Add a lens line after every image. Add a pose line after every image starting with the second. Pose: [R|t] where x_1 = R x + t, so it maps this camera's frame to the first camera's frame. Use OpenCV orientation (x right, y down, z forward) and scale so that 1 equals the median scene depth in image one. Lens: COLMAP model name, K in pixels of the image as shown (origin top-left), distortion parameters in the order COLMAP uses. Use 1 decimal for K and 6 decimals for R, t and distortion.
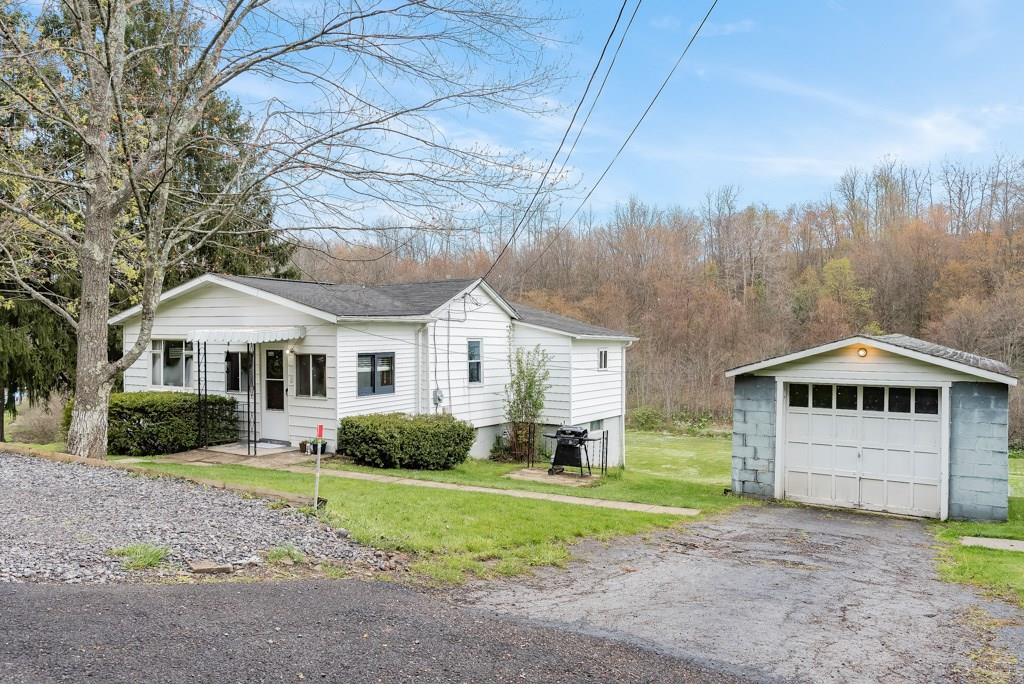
lens RADIAL K [[792.9, 0, 513.0], [0, 792.9, 335.3], [0, 0, 1]] dist [0.005186, 0.009052]
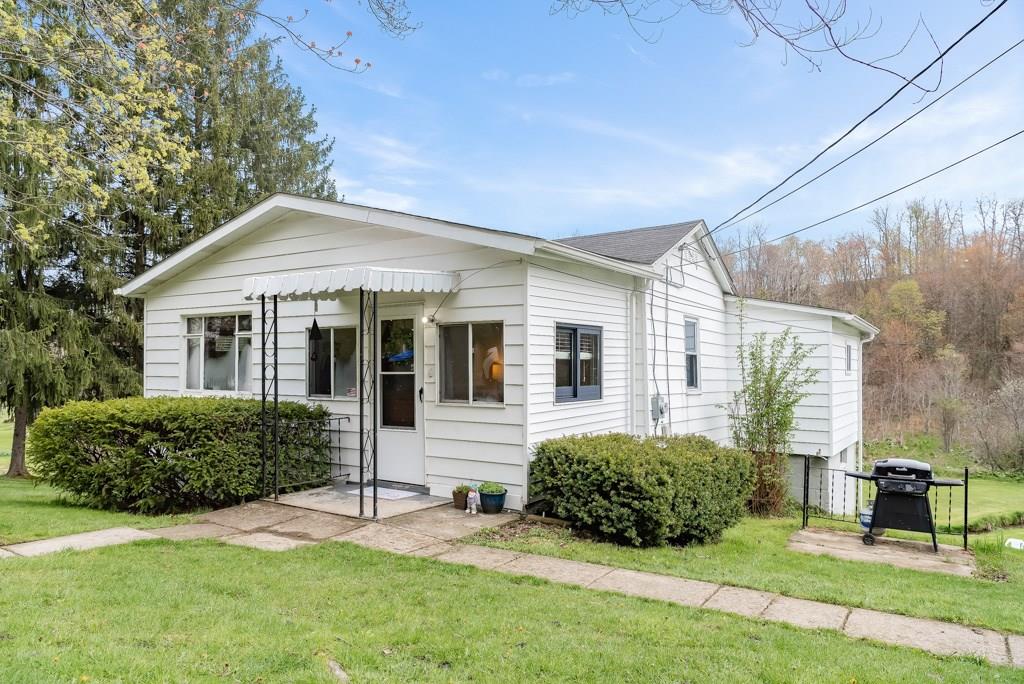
lens RADIAL K [[713.5, 0, 511.7], [0, 713.5, 353.3], [0, 0, 1]] dist [0.027924, -0.006005]
pose [[0.999525, -0.000429, -0.030815, -0.203495], [-0.000221, 0.999778, -0.021077, 0.052067], [0.030818, 0.021074, 0.999303, 0.498304]]
